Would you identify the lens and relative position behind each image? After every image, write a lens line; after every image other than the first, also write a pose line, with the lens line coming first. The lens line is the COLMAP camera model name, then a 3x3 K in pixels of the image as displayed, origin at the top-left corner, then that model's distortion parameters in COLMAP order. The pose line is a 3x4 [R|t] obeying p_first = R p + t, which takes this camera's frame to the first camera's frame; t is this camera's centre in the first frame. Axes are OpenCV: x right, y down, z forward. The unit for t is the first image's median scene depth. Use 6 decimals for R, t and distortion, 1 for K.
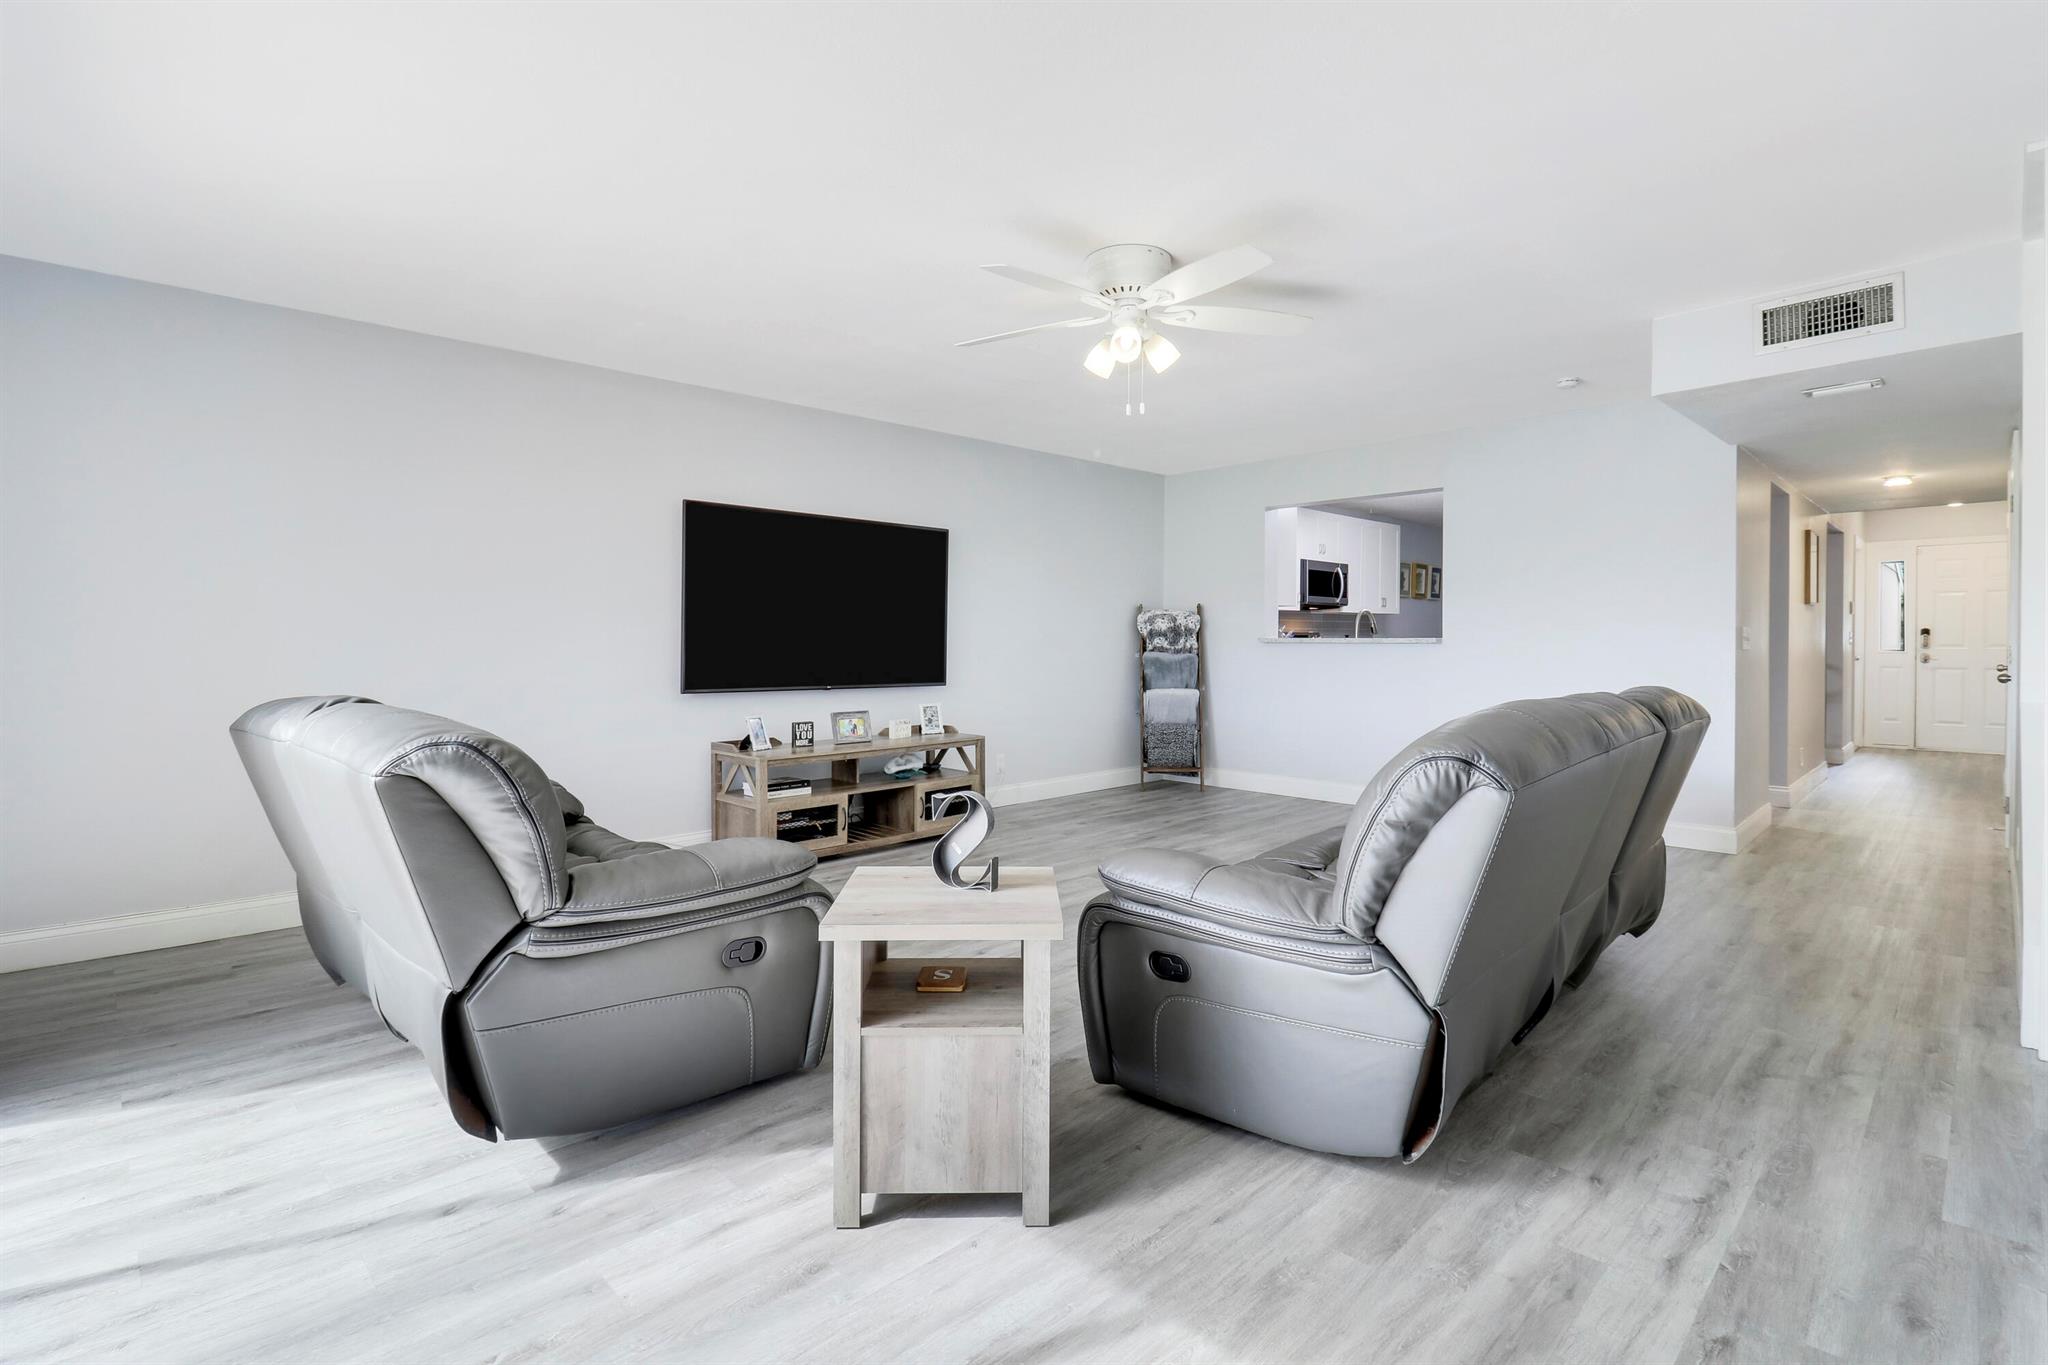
lens RADIAL K [[962.3, 0, 1035.6], [0, 962.3, 647.8], [0, 0, 1]] dist [0.001130, -0.015431]
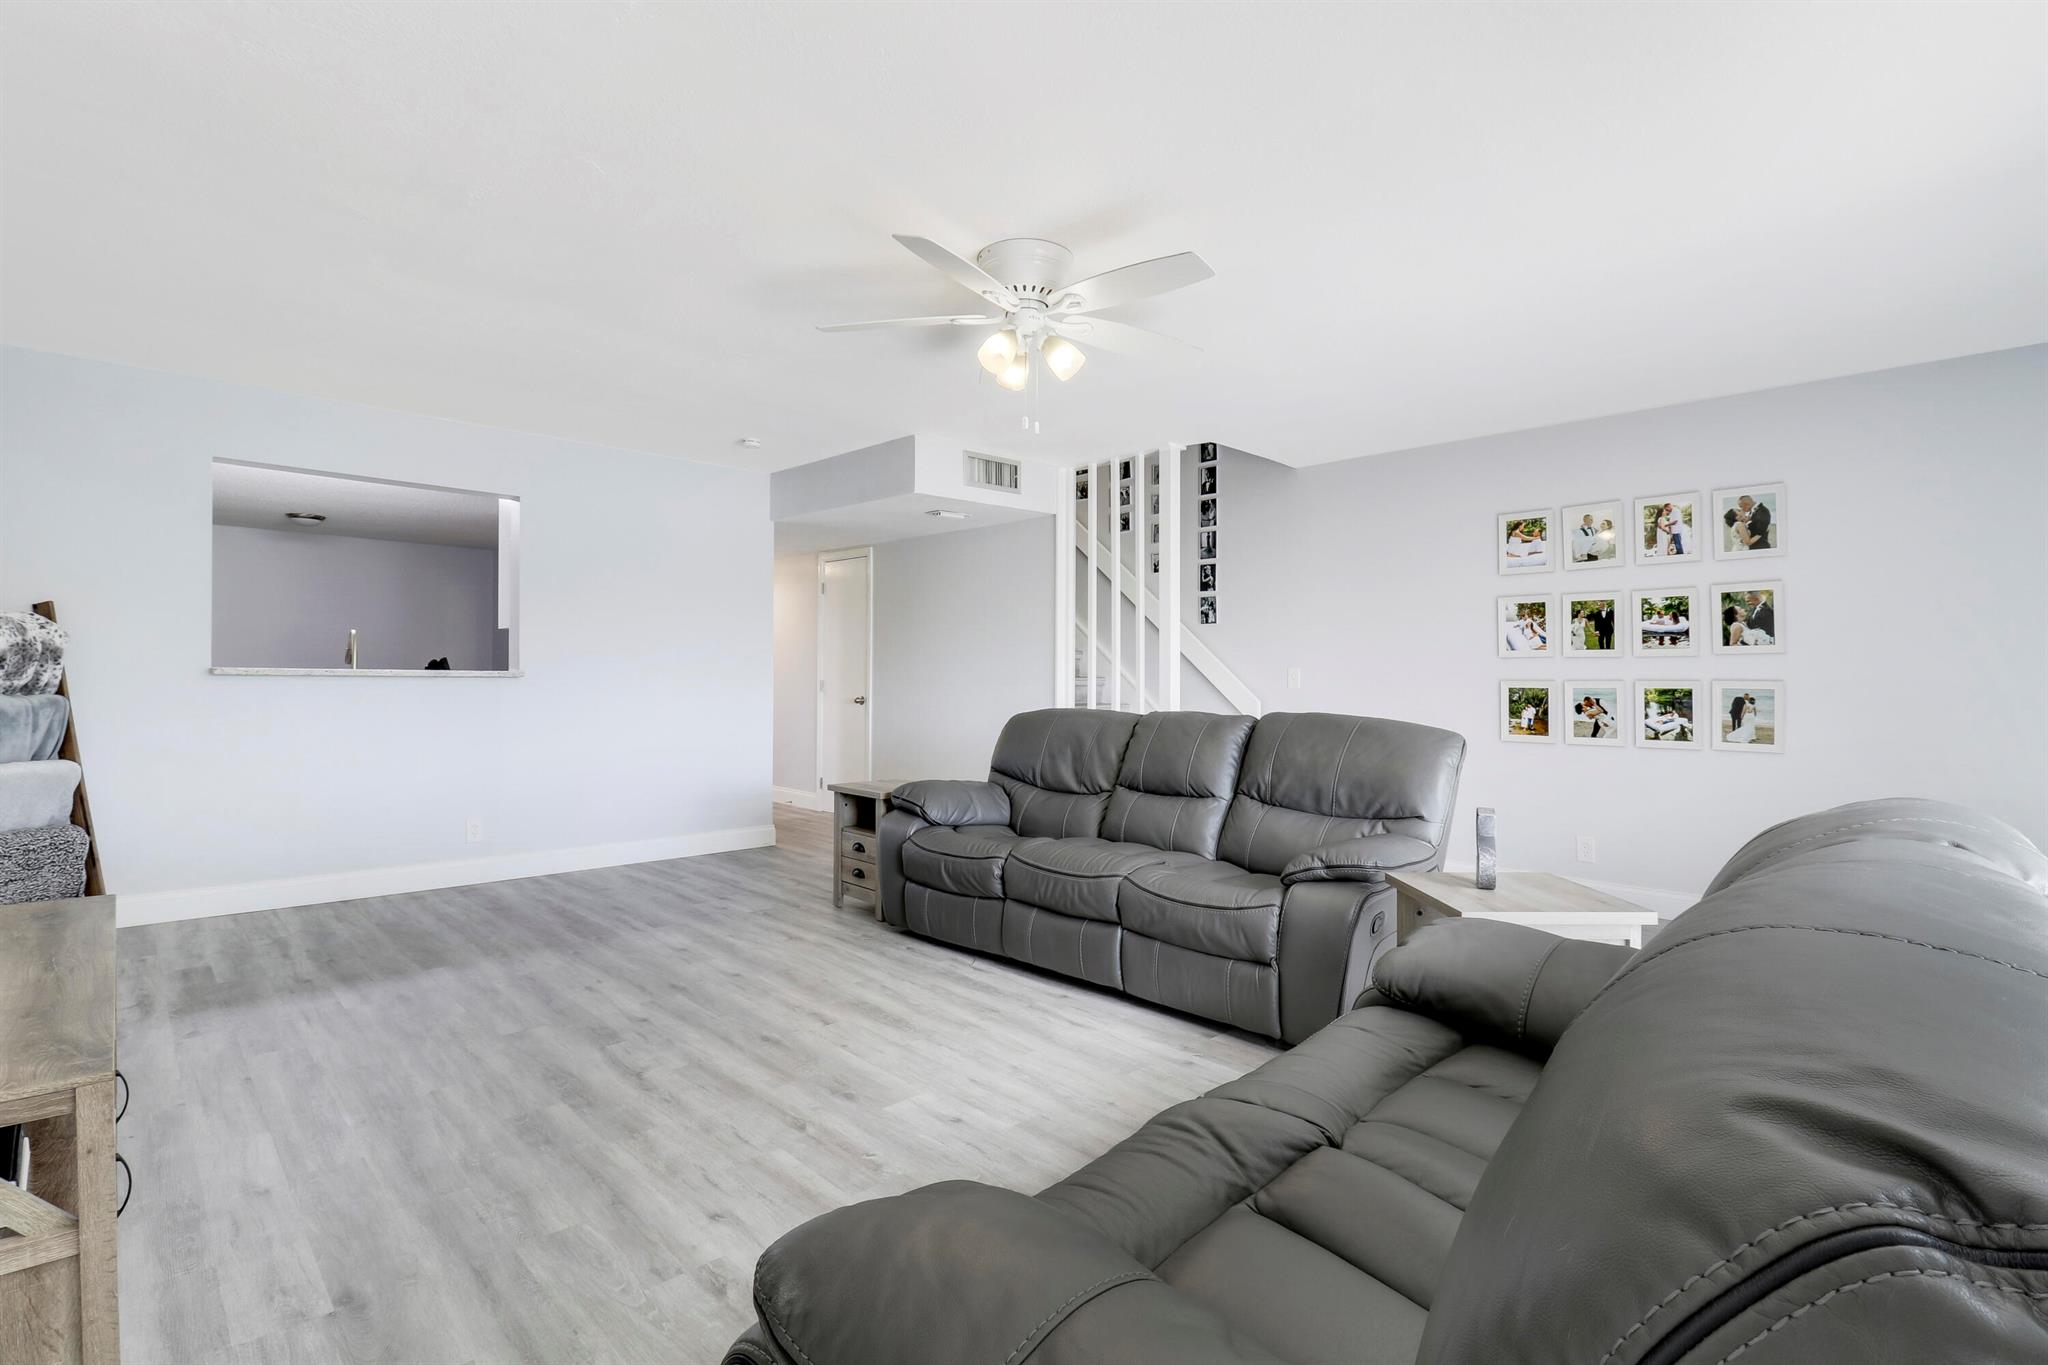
lens RADIAL K [[947.1, 0, 1040.9], [0, 947.1, 668.8], [0, 0, 1]] dist [-0.000945, -0.015886]
pose [[-0.009925, 0.009420, 0.999906, -0.493772], [-0.000035, 0.999956, -0.009421, -0.005754], [-0.999951, -0.000129, -0.009924, 0.615962]]
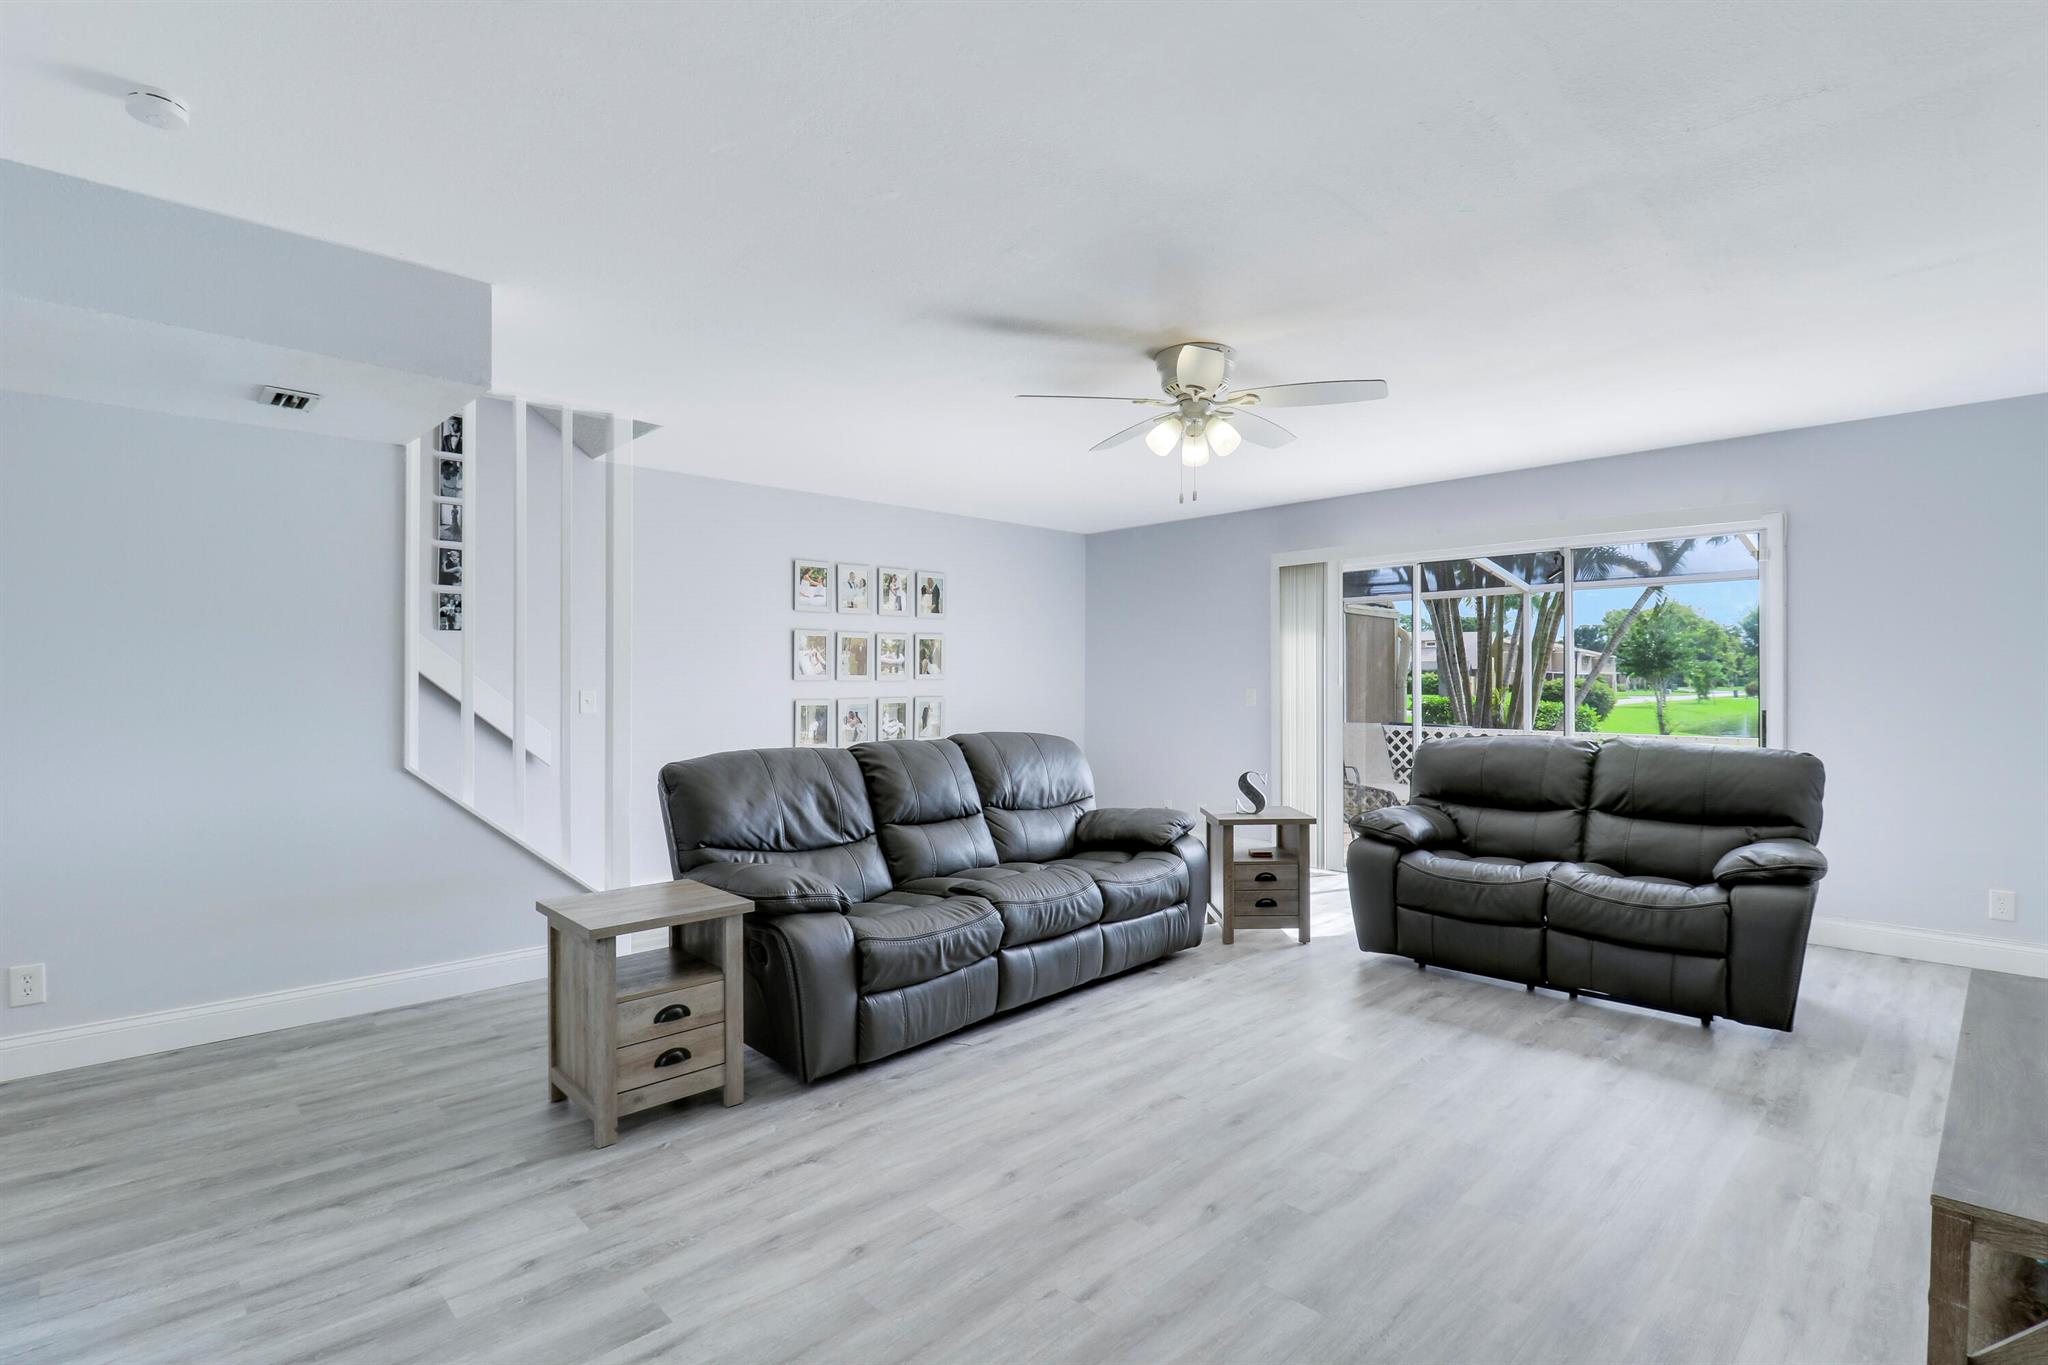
lens RADIAL K [[953.7, 0, 1033.0], [0, 953.7, 677.7], [0, 0, 1]] dist [0.001937, -0.014920]
pose [[-0.999998, 0.001949, -0.000239, 0.166709], [0.001949, 0.999994, 0.002883, -0.031907], [0.000245, 0.002883, -0.999996, 1.272953]]
